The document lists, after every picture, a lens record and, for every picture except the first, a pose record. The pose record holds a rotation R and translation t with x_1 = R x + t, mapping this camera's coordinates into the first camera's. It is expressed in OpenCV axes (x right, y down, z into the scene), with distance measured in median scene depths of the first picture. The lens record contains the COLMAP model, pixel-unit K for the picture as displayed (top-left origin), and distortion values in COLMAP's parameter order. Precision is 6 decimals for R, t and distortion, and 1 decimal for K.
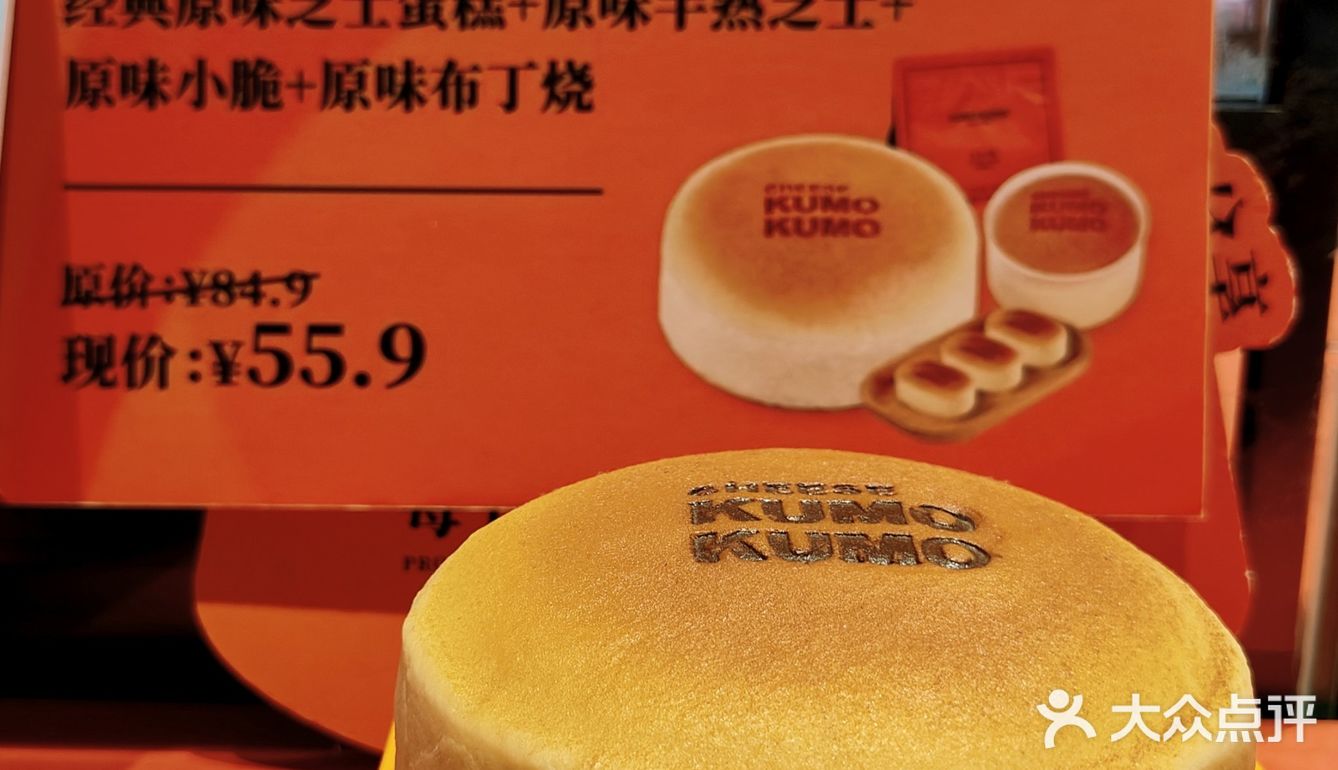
lens RADIAL K [[1285.8, 0, 669.0], [0, 1285.8, 385.0], [0, 0, 1]] dist [0.029196, -0.007630]
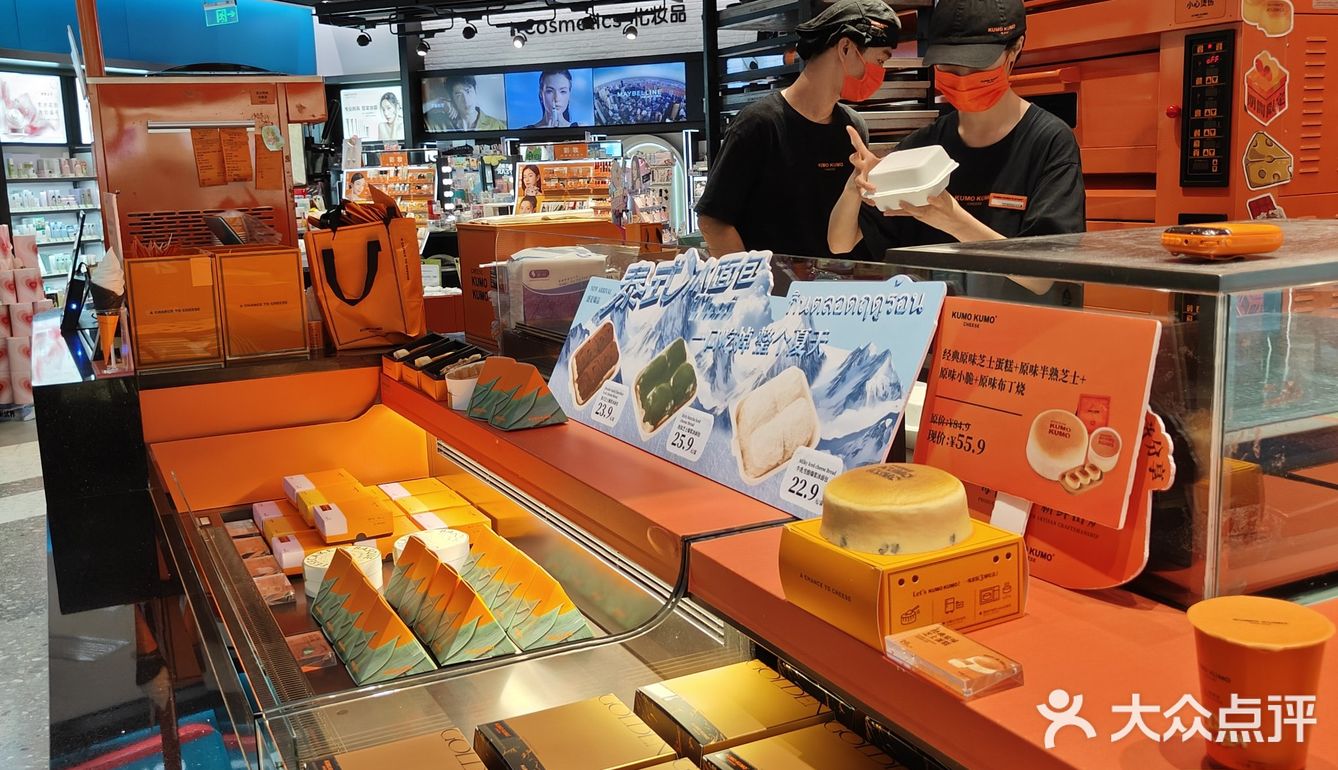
lens RADIAL K [[1285.8, 0, 669.0], [0, 1285.8, 385.0], [0, 0, 1]] dist [0.029196, -0.007630]
pose [[0.461611, 0.132902, -0.877070, 2.943128], [-0.181391, 0.981964, 0.053329, -0.259042], [0.868339, 0.134475, 0.477393, -1.875534]]
